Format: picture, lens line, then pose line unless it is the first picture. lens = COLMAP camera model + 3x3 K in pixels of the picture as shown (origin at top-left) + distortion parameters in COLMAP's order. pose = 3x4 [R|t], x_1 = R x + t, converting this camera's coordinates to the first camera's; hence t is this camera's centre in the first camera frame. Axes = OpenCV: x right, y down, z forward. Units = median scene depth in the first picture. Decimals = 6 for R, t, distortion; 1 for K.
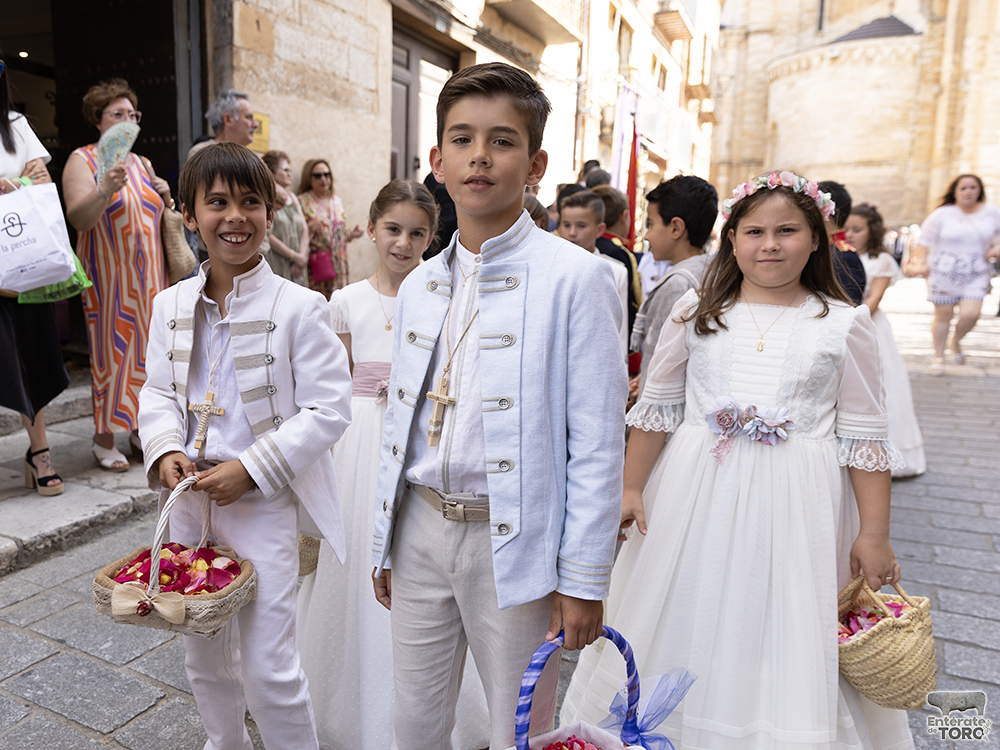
lens RADIAL K [[835.2, 0, 442.7], [0, 835.2, 372.6], [0, 0, 1]] dist [-0.000076, 0.034039]
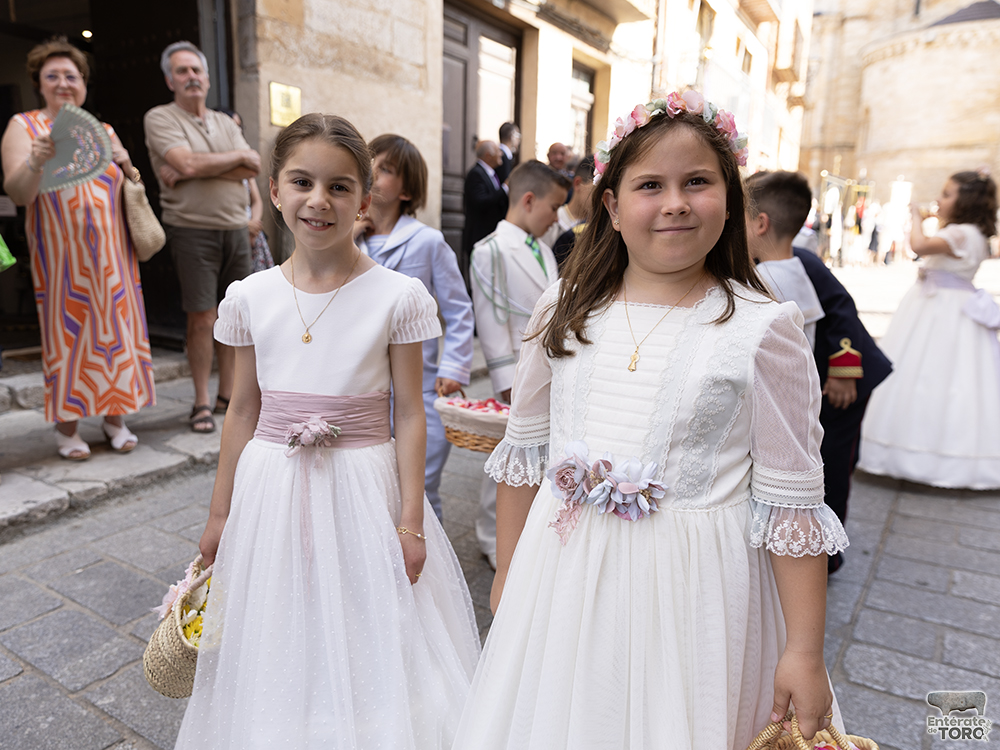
lens RADIAL K [[761.7, 0, 491.4], [0, 761.7, 375.1], [0, 0, 1]] dist [0.008672, 0.003283]
pose [[0.997130, 0.016500, -0.073894, 0.088914], [-0.013417, 0.999026, 0.042027, -0.013035], [0.074516, -0.040915, 0.996380, 0.111116]]
